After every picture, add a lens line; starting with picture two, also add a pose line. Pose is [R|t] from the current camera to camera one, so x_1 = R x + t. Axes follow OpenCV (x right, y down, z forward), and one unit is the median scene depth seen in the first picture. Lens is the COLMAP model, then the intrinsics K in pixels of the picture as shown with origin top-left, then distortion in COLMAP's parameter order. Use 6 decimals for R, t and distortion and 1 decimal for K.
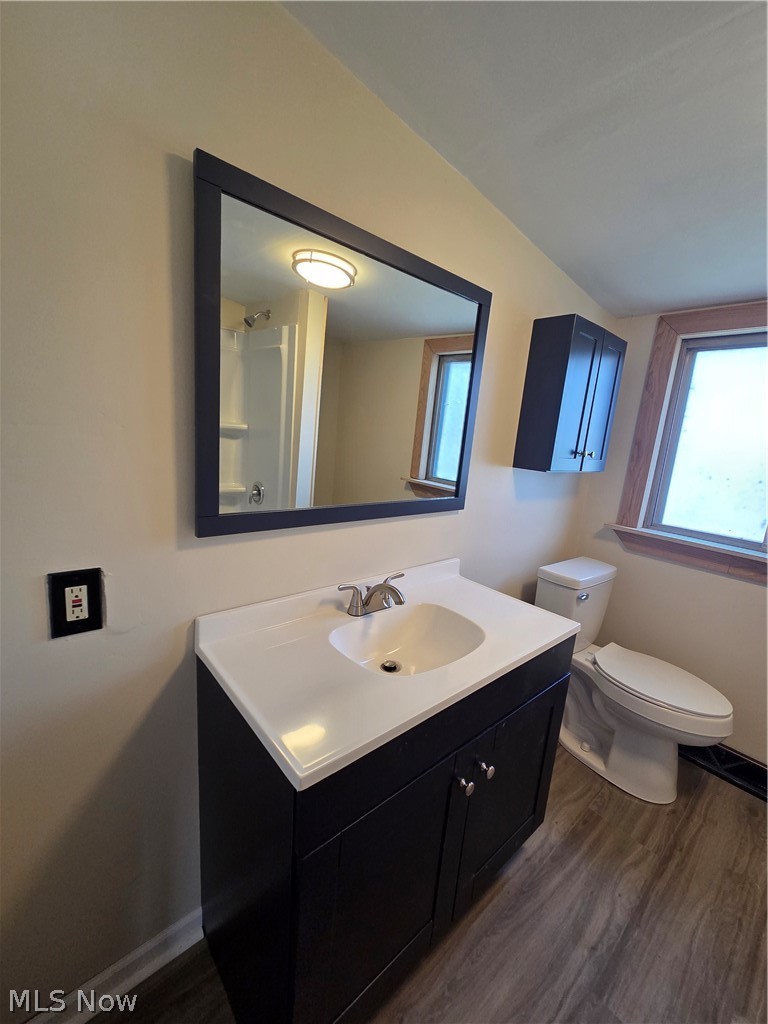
lens RADIAL K [[417.4, 0, 383.9], [0, 417.4, 512.8], [0, 0, 1]] dist [0.005060, -0.000063]
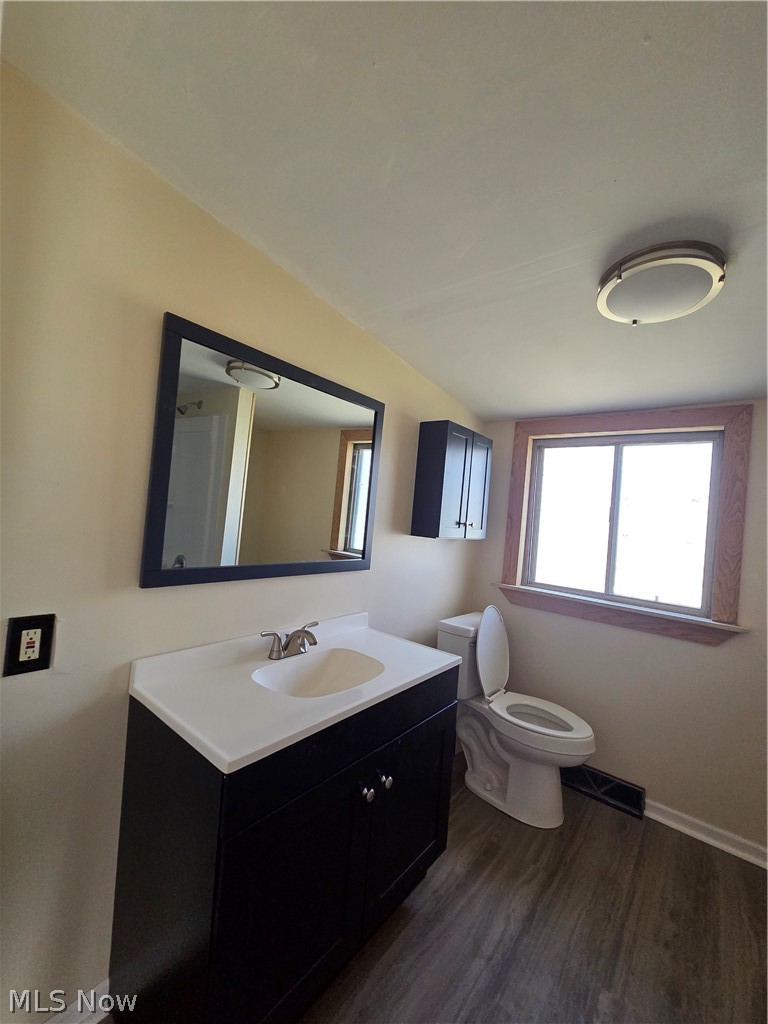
lens RADIAL K [[417.4, 0, 381.6], [0, 417.4, 513.8], [0, 0, 1]] dist [0.005060, -0.000063]
pose [[0.985389, -0.000109, 0.170317, 0.015684], [0.031320, 0.983062, -0.180577, 0.041844], [-0.167413, 0.183273, 0.968702, -0.158033]]
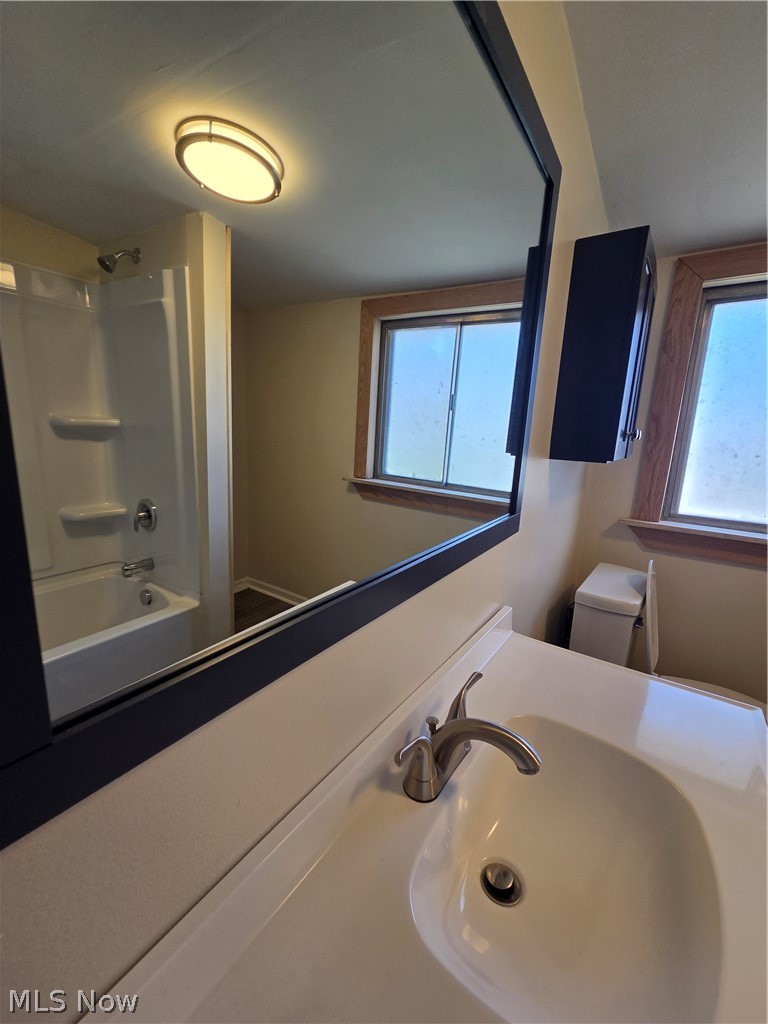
lens RADIAL K [[417.4, 0, 380.6], [0, 417.4, 511.1], [0, 0, 1]] dist [0.005060, -0.000063]
pose [[0.969535, -0.092270, 0.226908, -0.122246], [0.088460, 0.995716, 0.026925, -0.060075], [-0.228420, -0.006032, 0.973544, 0.347395]]
